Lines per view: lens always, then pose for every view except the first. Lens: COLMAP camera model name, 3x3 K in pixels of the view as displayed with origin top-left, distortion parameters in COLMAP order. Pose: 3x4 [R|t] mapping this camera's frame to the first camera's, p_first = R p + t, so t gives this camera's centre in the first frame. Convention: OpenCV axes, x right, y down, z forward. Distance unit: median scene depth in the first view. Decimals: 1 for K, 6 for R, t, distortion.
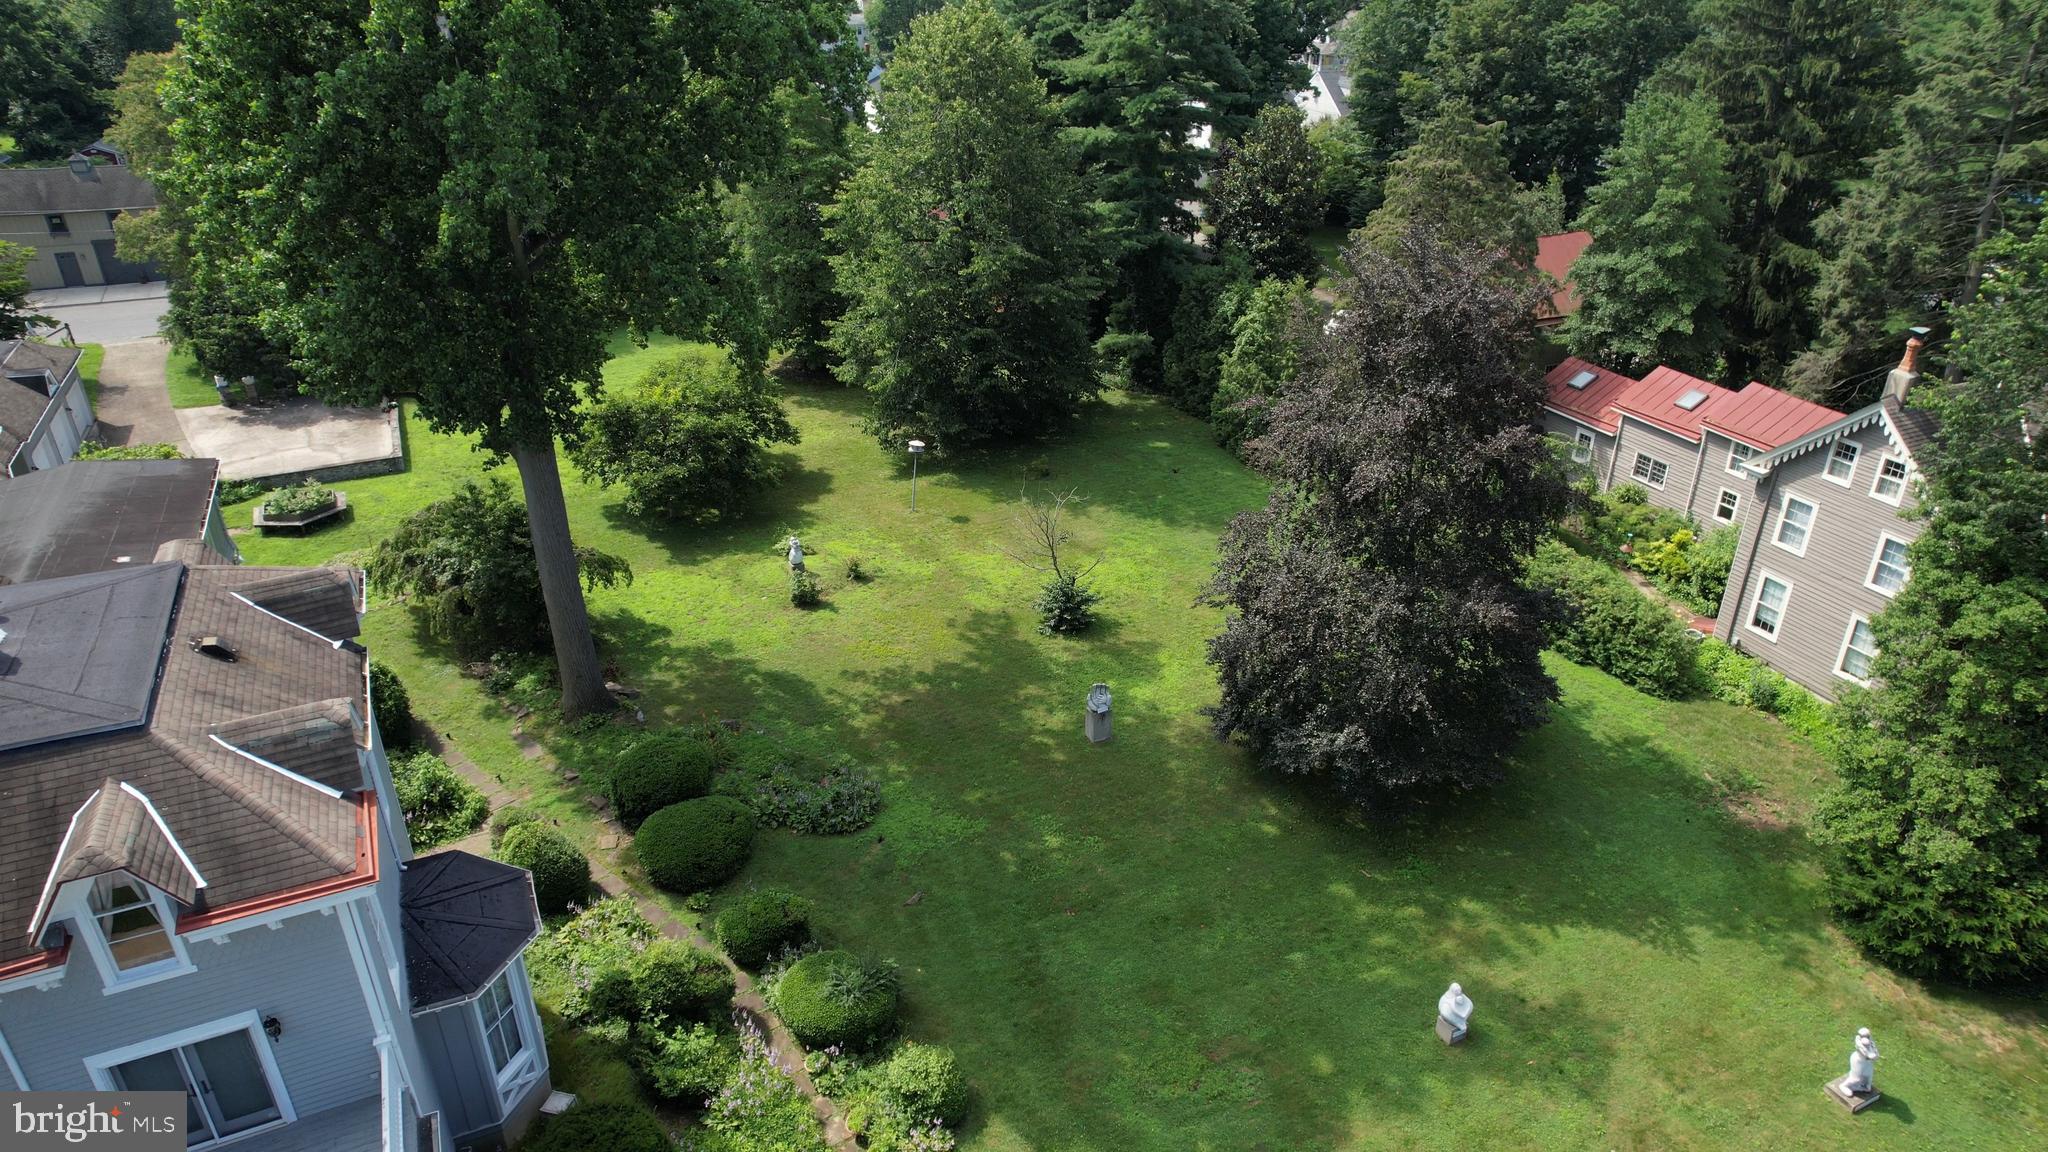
lens RADIAL K [[1311.3, 0, 1039.9], [0, 1311.3, 584.6], [0, 0, 1]] dist [-0.077700, 0.071201]
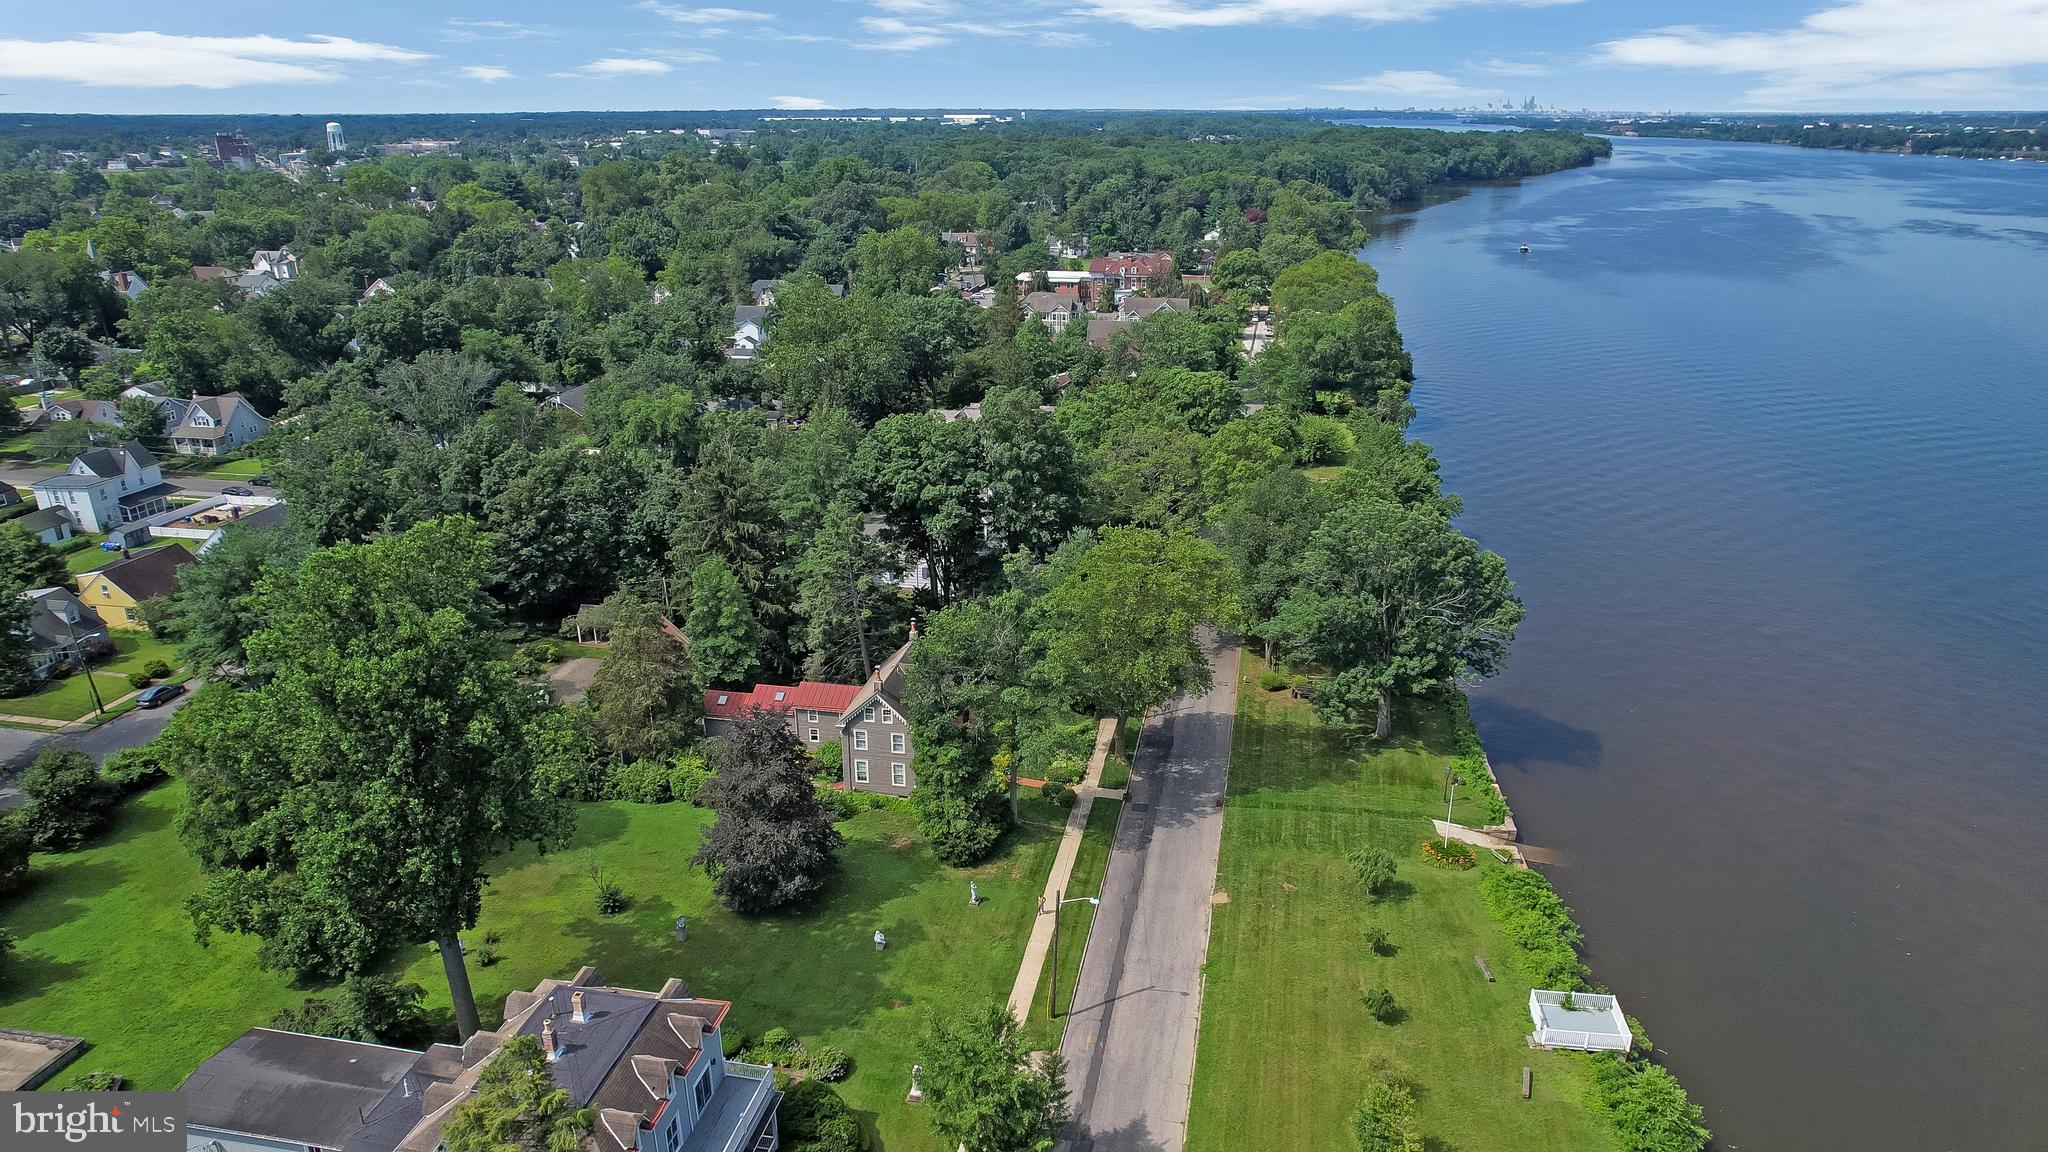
lens RADIAL K [[1311.3, 0, 1039.9], [0, 1311.3, 584.6], [0, 0, 1]] dist [-0.077700, 0.071201]
pose [[0.591387, -0.282435, 0.755309, -0.993313], [0.373815, 0.925956, 0.053558, -0.303988], [-0.714509, 0.250673, 0.653177, -0.963473]]
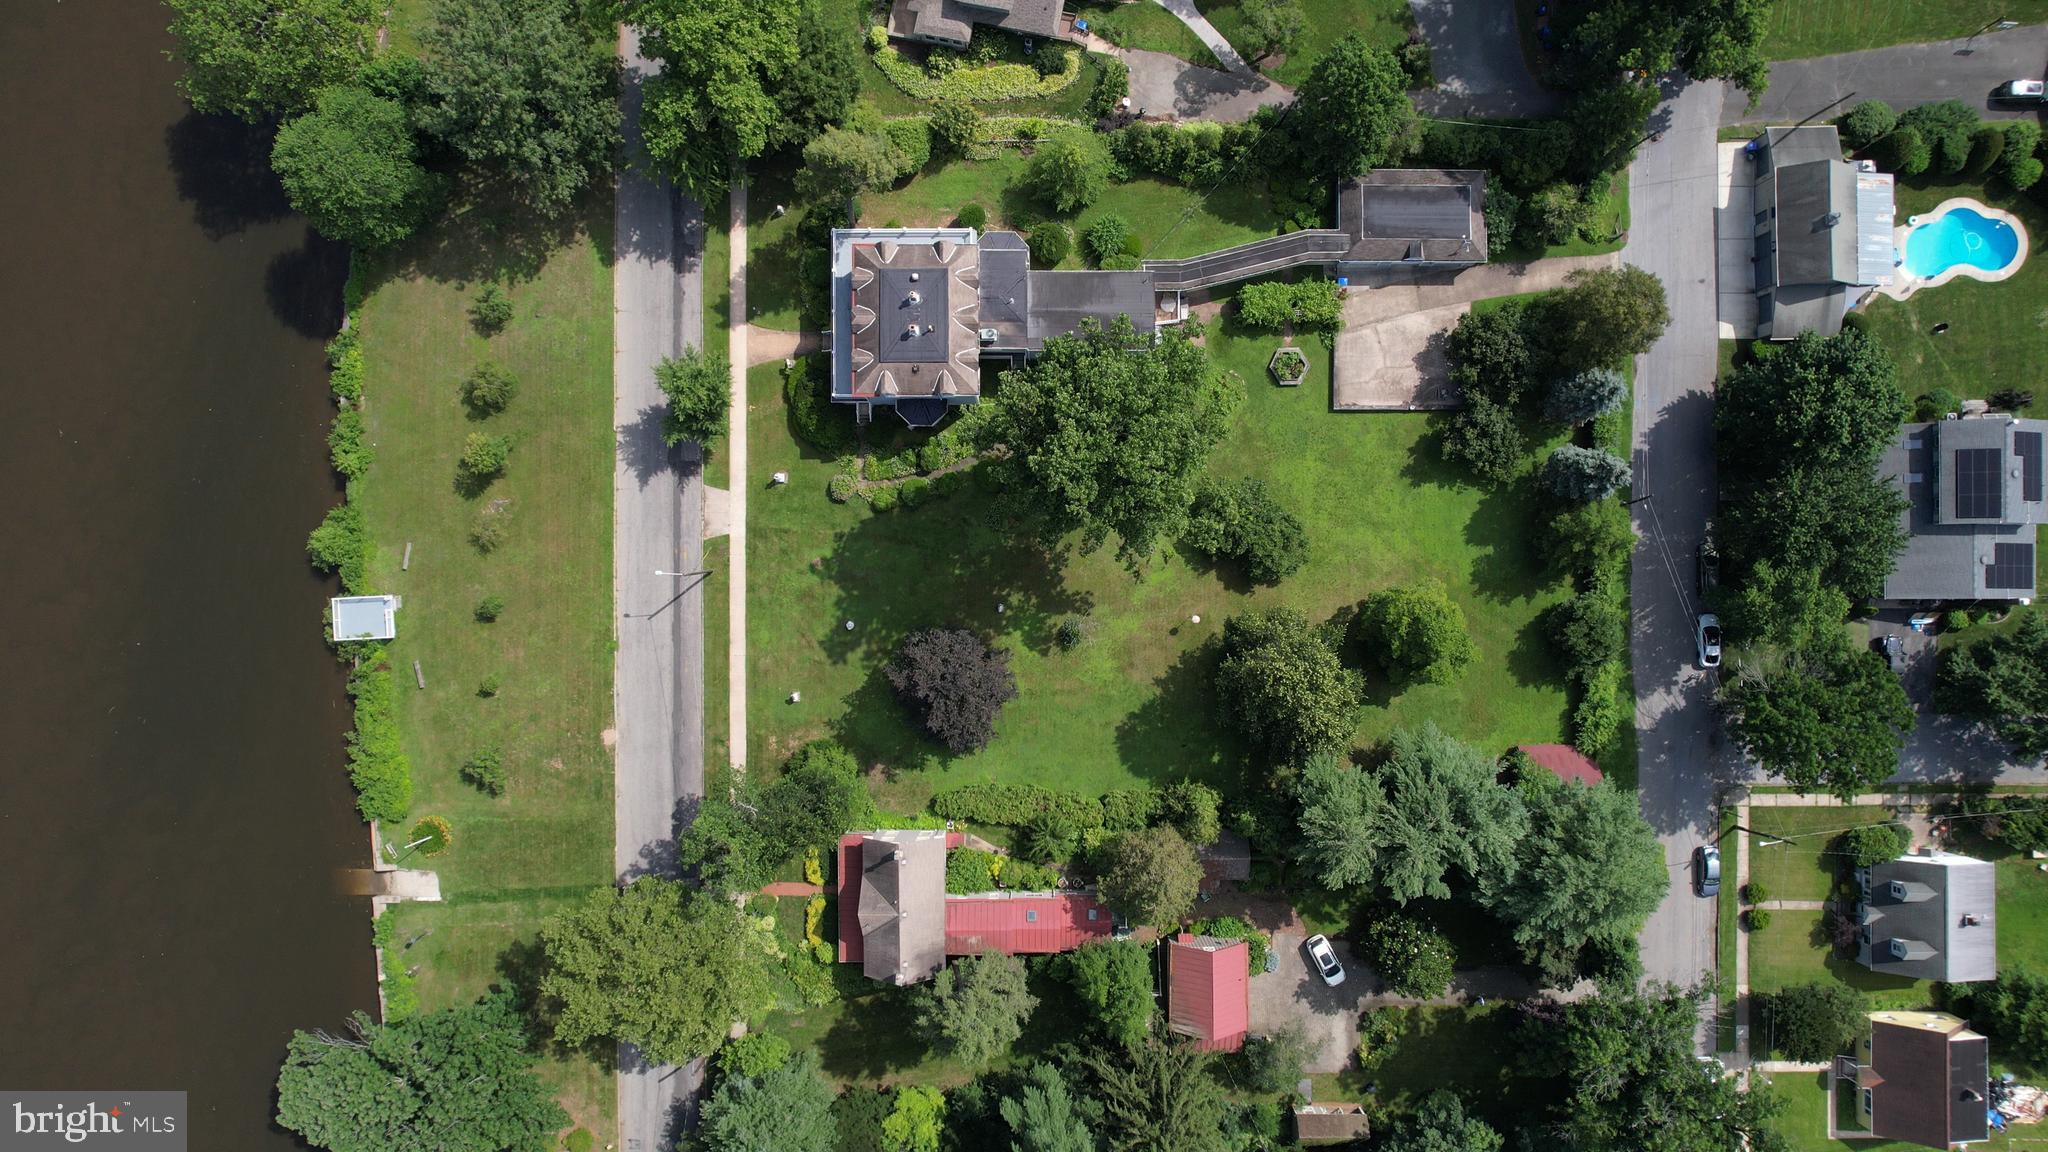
lens RADIAL K [[1309.4, 0, 1035.9], [0, 1309.4, 621.8], [0, 0, 1]] dist [-0.049615, 0.002601]
pose [[-0.432086, 0.901832, 0.000856, 0.031369], [-0.406880, -0.195791, 0.892253, -2.336087], [0.804829, 0.385182, 0.451536, -0.266144]]
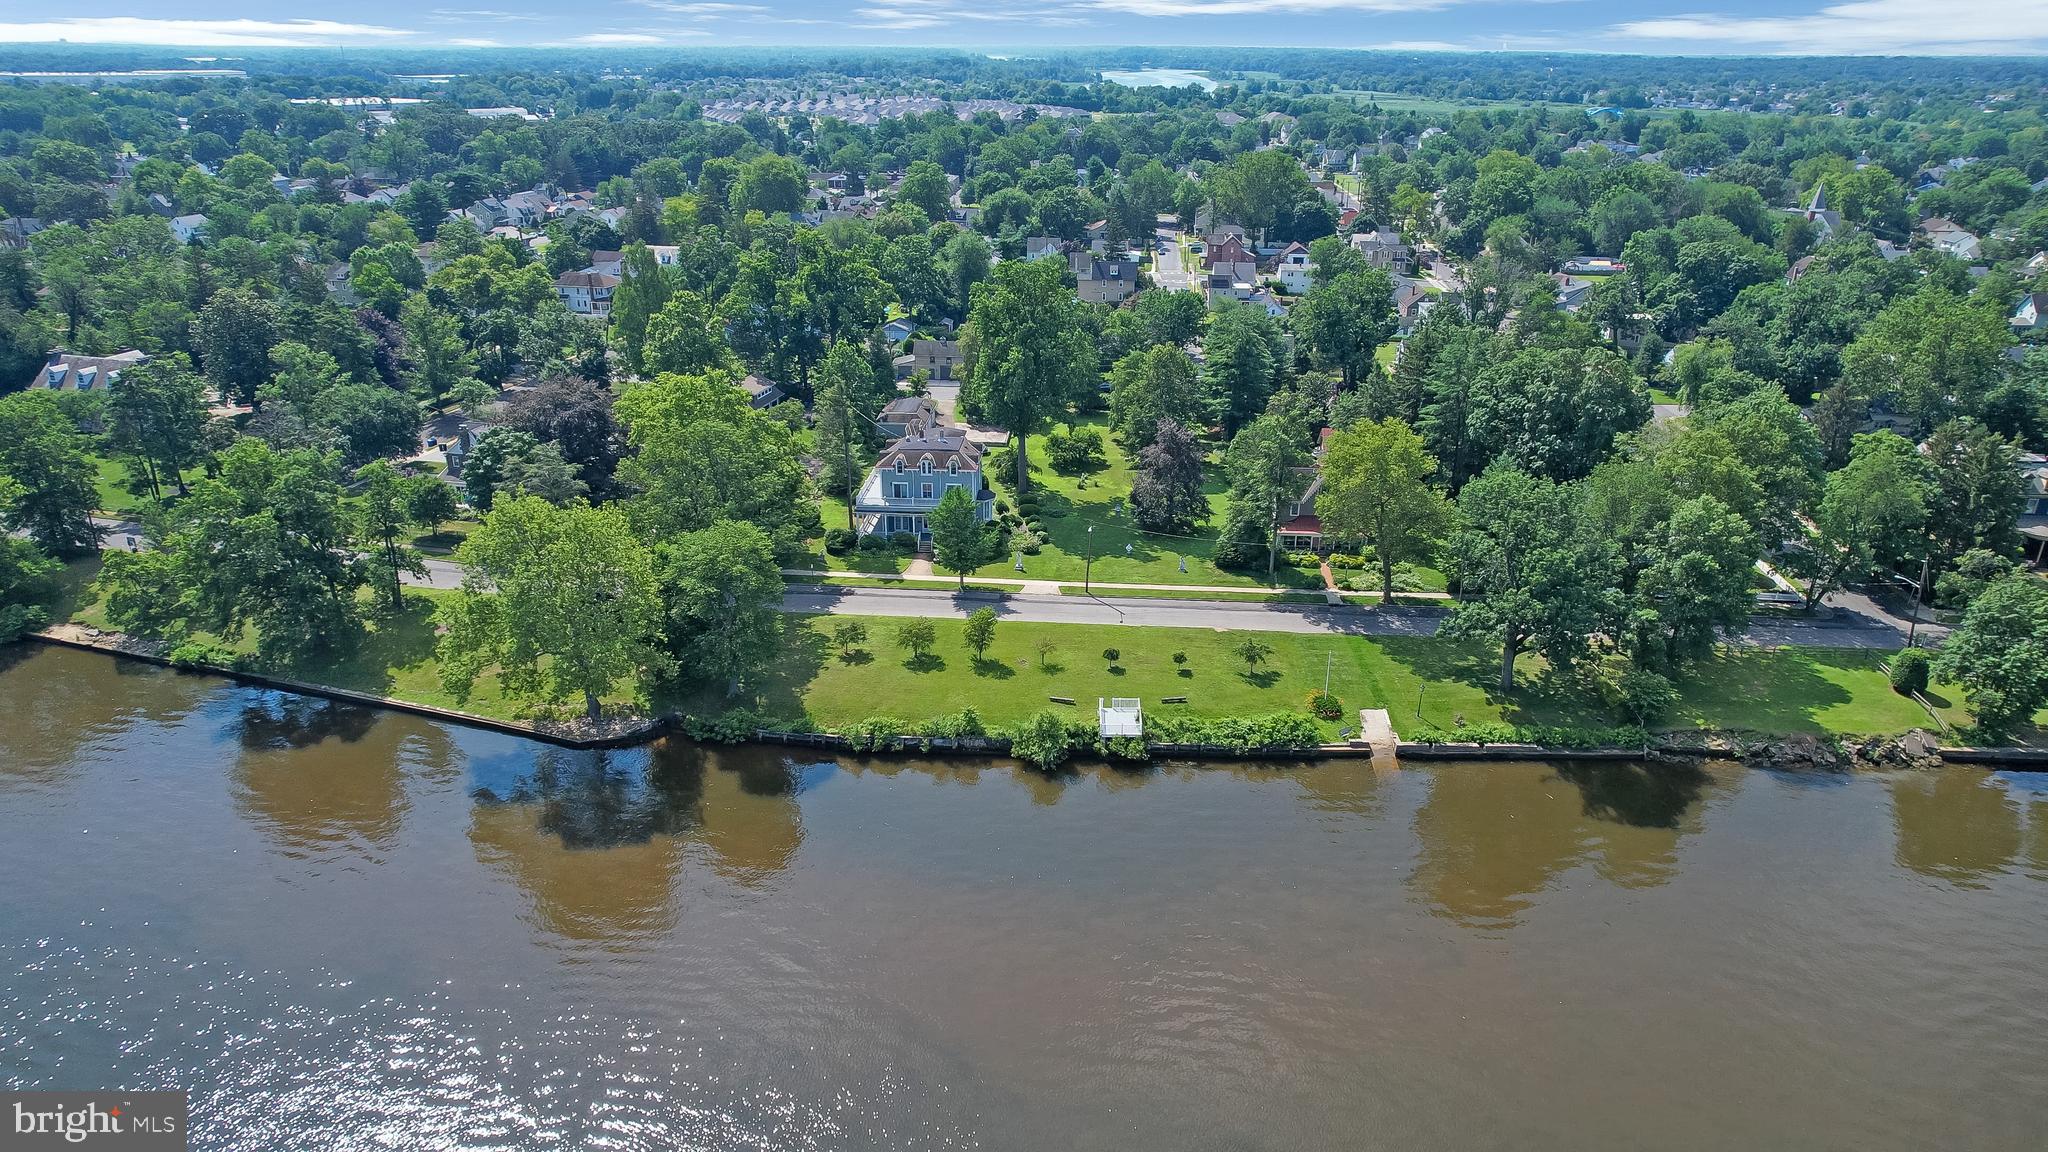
lens RADIAL K [[1305.3, 0, 1039.5], [0, 1305.3, 585.5], [0, 0, 1]] dist [-0.052029, 0.002163]
pose [[0.871260, 0.190563, -0.452319, 1.688034], [-0.226996, 0.973519, -0.027095, 0.471180], [0.435178, 0.126282, 0.891444, -2.785038]]
